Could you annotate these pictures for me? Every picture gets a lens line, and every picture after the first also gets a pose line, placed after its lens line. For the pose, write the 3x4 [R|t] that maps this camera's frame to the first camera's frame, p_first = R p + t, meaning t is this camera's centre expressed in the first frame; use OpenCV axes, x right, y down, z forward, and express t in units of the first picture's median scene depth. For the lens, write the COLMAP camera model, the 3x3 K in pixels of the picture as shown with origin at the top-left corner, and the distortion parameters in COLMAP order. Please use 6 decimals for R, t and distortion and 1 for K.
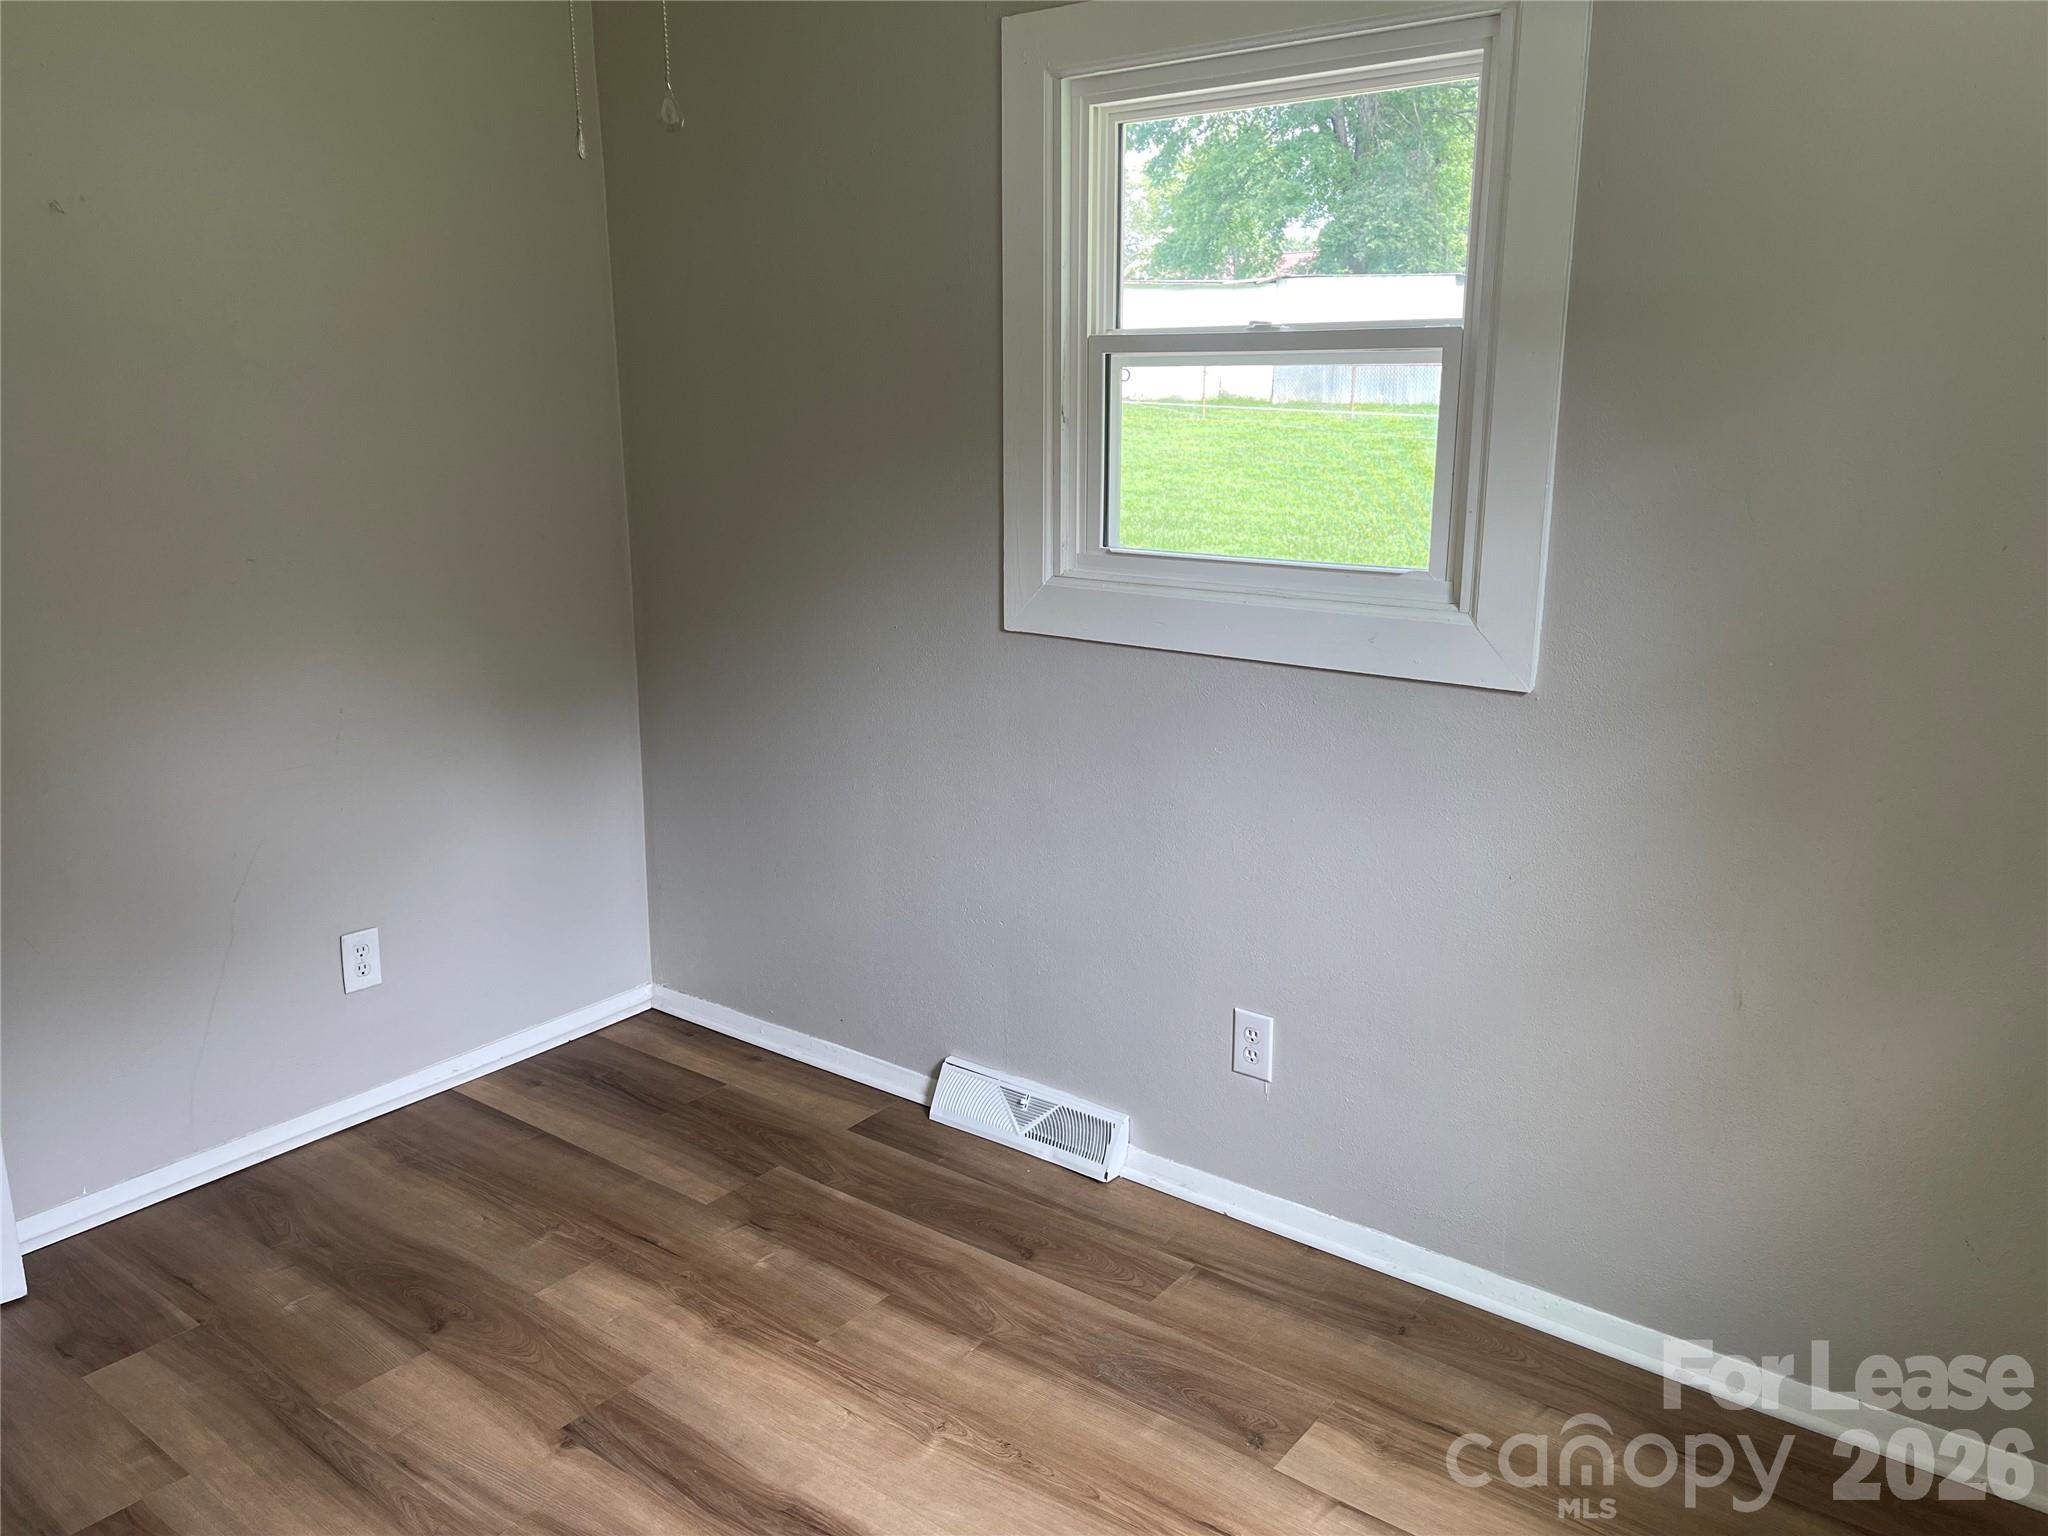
lens RADIAL K [[1552.2, 0, 1010.0], [0, 1552.2, 760.0], [0, 0, 1]] dist [0.044710, -0.039753]
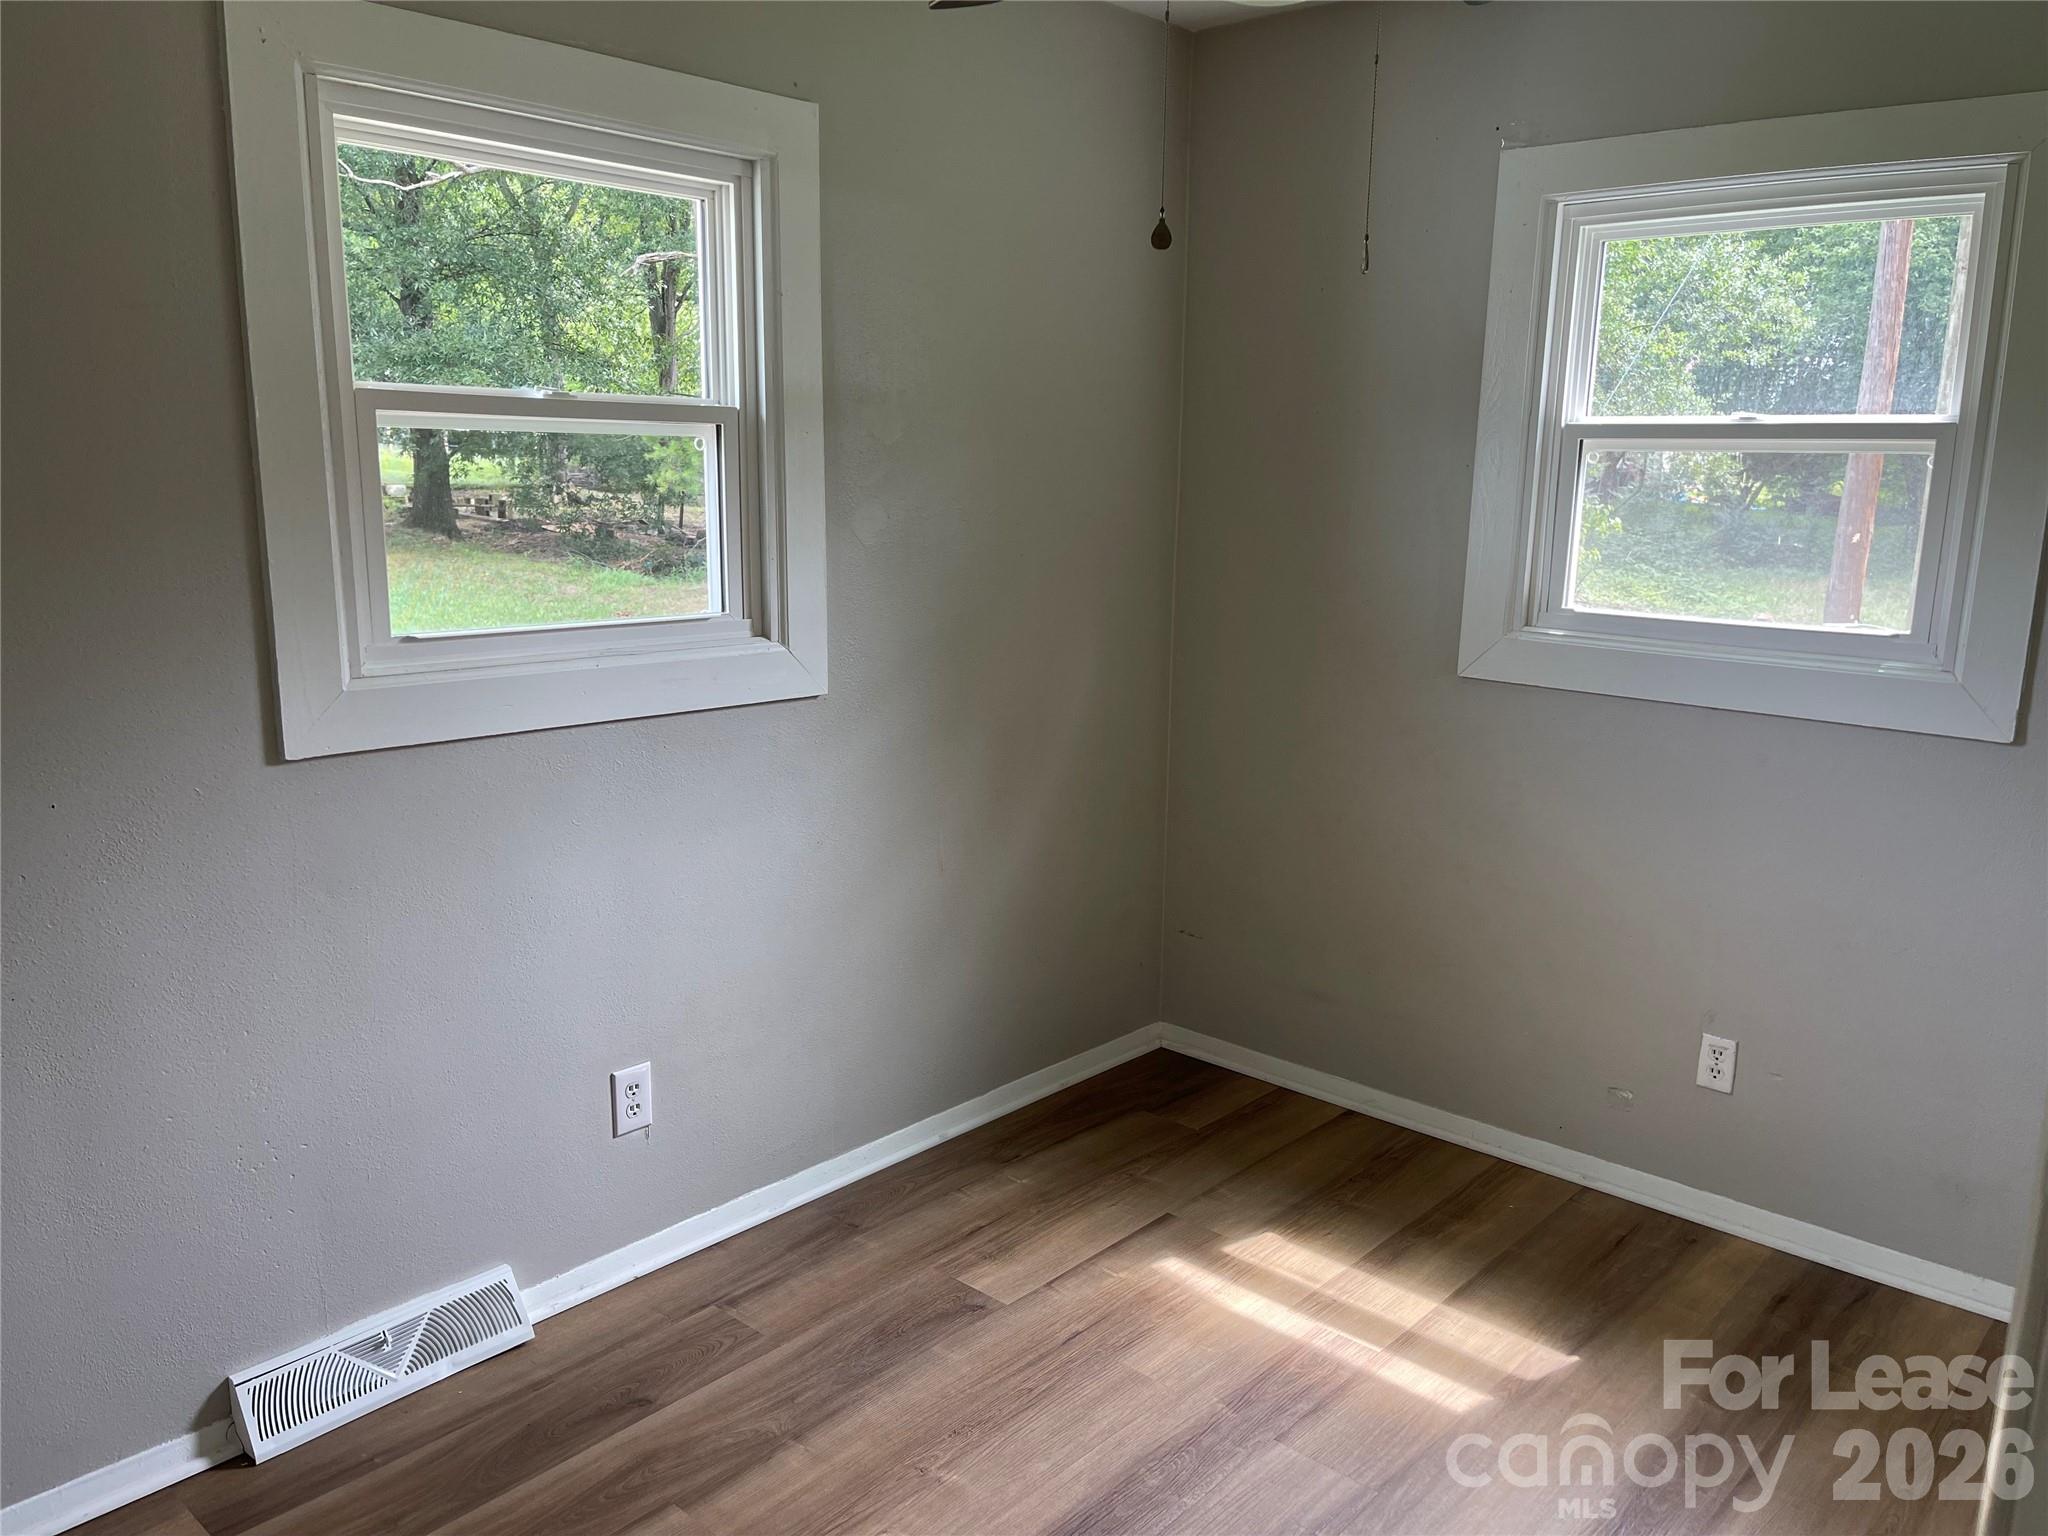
lens RADIAL K [[1552.2, 0, 1026.7], [0, 1552.2, 772.2], [0, 0, 1]] dist [0.044710, -0.039753]
pose [[0.061113, -0.187100, 0.980438, -0.837278], [0.216836, 0.961304, 0.169933, -0.147488], [-0.974293, 0.202209, 0.099318, 0.650105]]
